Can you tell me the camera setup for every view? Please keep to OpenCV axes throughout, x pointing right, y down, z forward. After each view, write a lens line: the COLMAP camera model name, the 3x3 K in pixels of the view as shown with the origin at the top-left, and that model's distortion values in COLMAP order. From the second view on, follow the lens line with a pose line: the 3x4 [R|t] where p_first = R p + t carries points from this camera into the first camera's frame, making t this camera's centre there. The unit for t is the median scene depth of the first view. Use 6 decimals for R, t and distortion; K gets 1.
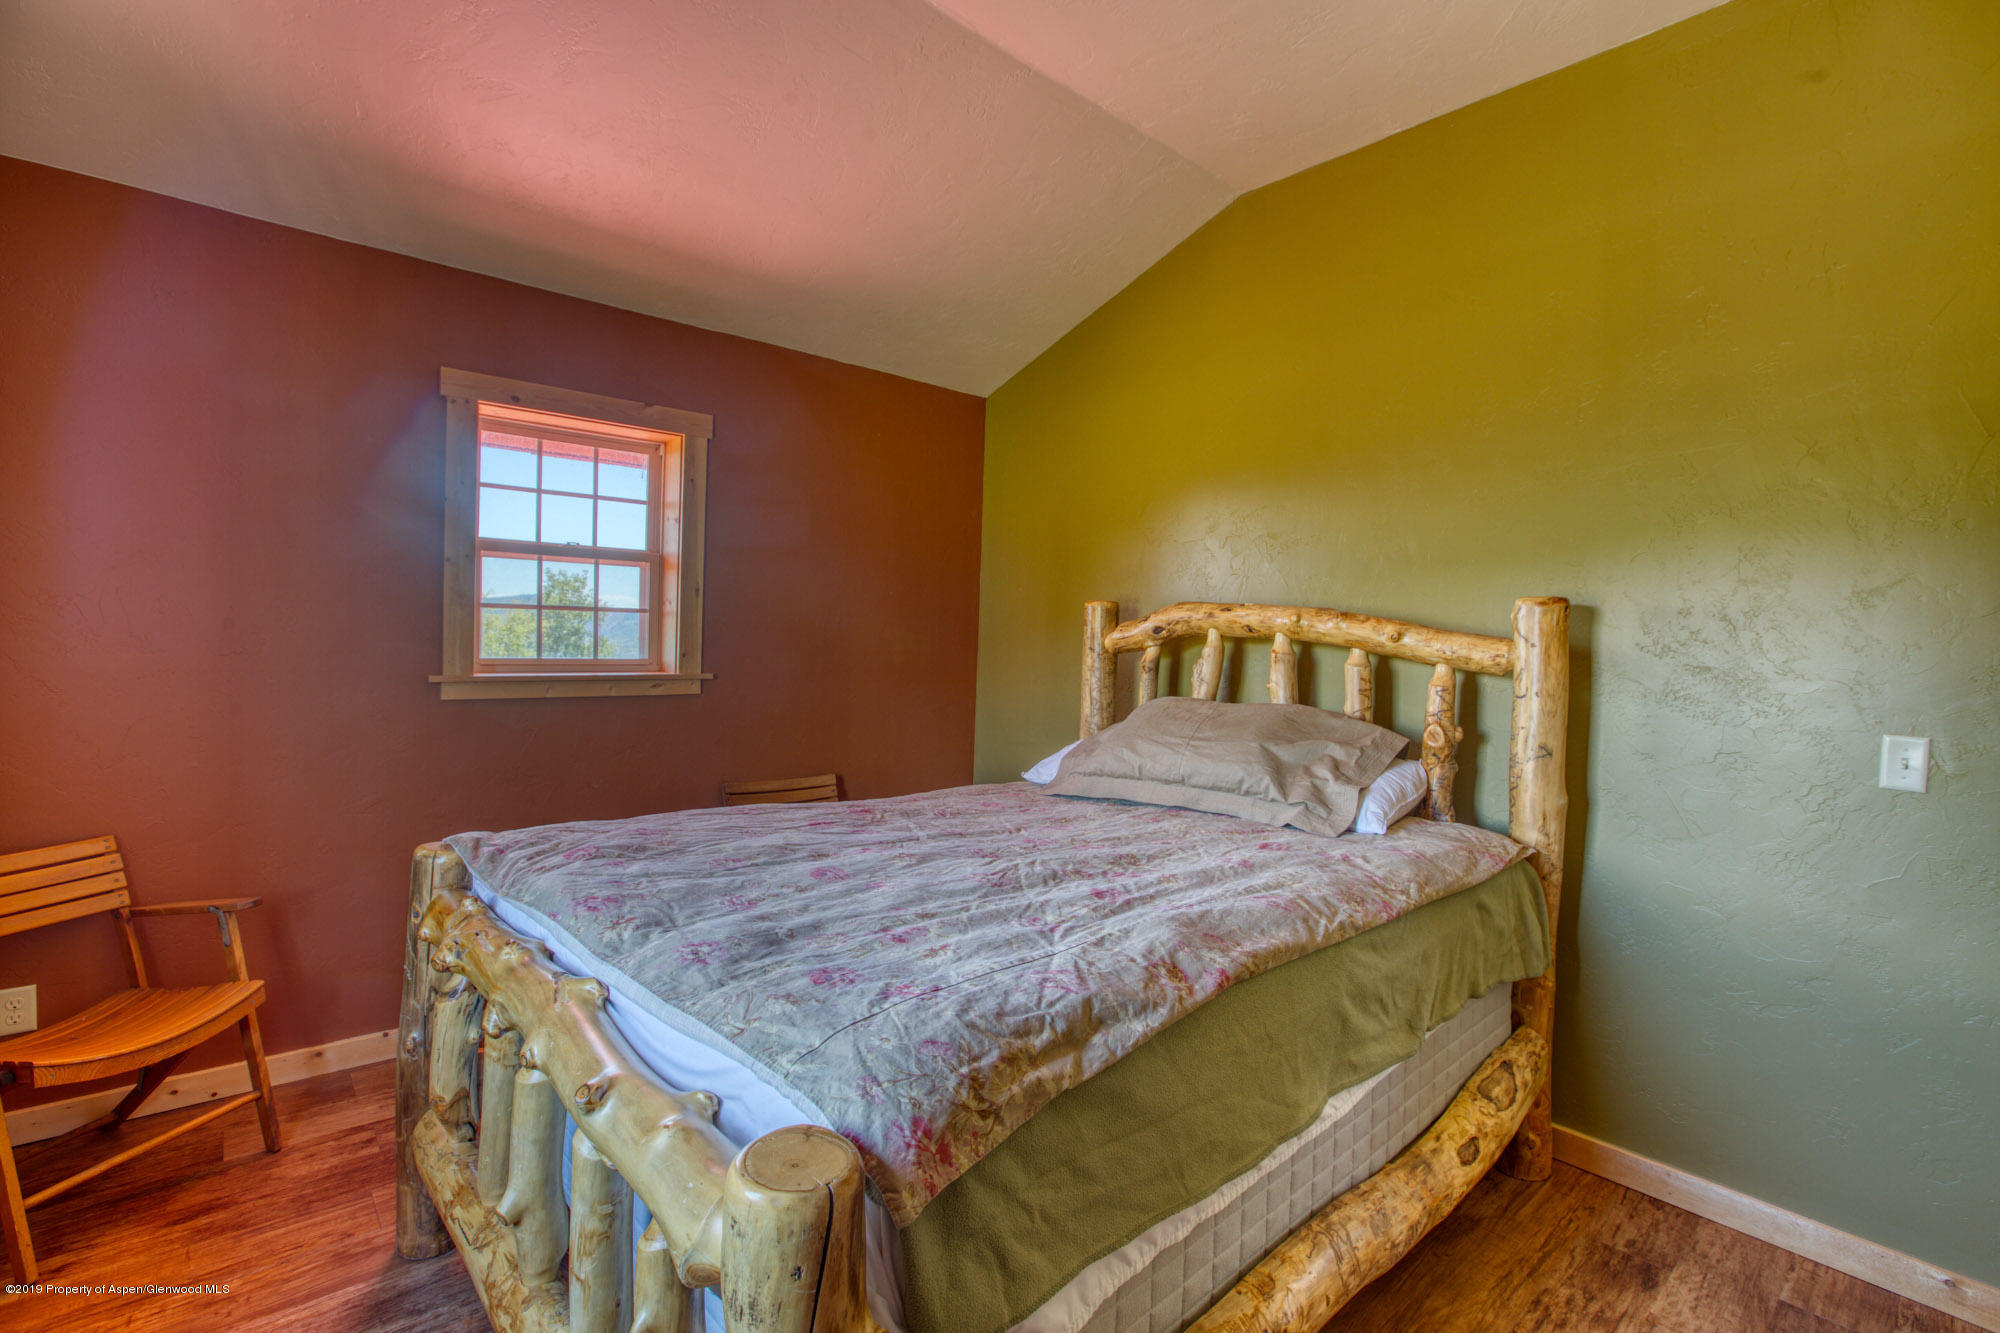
lens RADIAL K [[917.1, 0, 996.5], [0, 917.1, 663.7], [0, 0, 1]] dist [-0.039266, 0.010878]
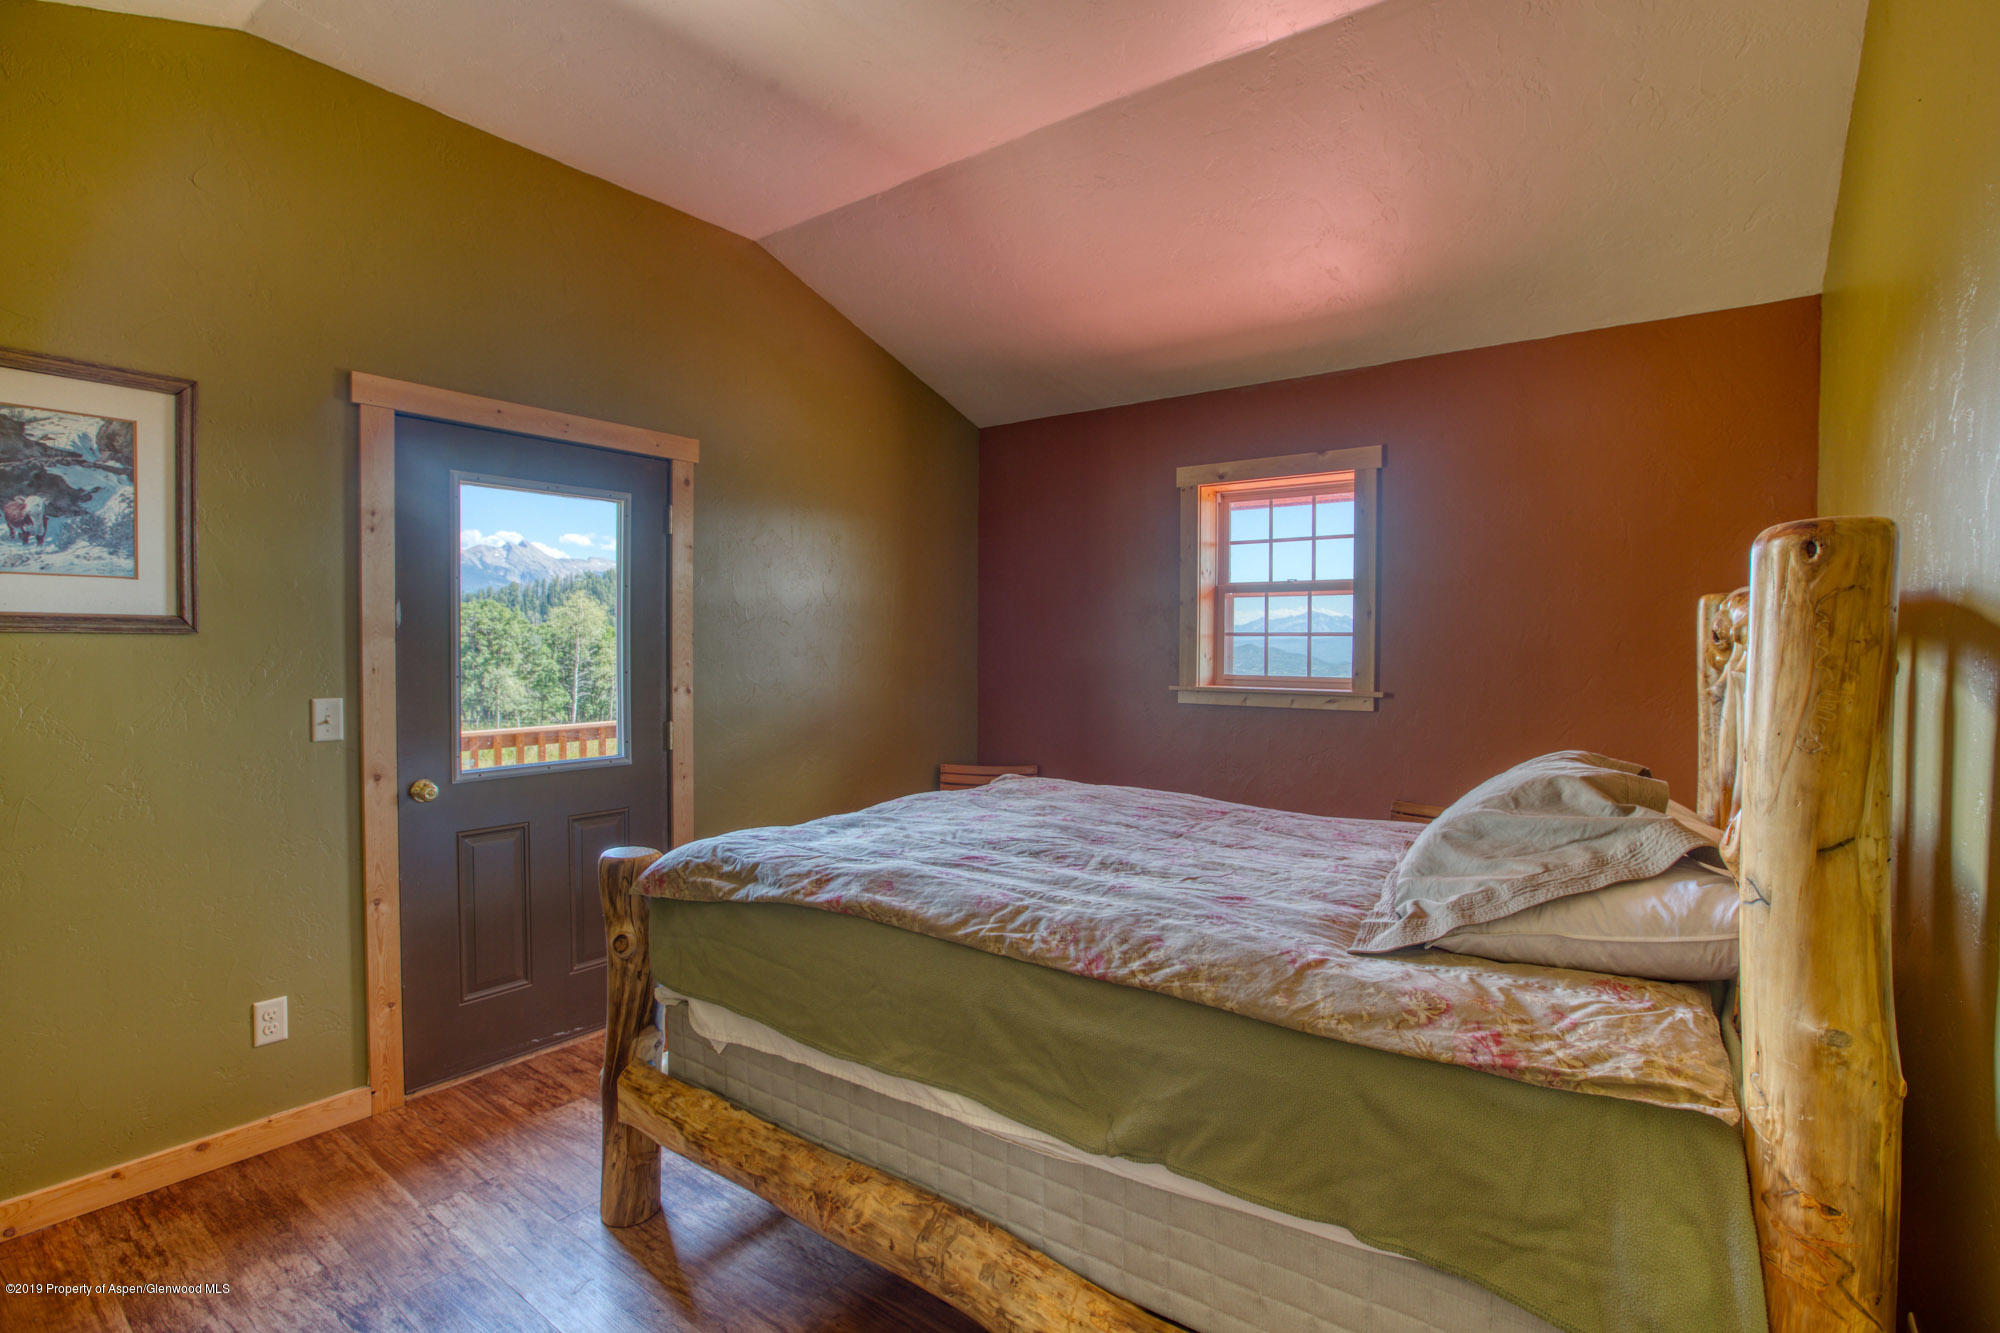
lens RADIAL K [[922.3, 0, 998.3], [0, 922.3, 664.9], [0, 0, 1]] dist [-0.041864, 0.011245]
pose [[0.199448, -0.003427, -0.979902, 1.024213], [-0.033033, 0.999402, -0.010219, 0.007230], [0.979351, 0.034408, 0.199215, 0.611741]]
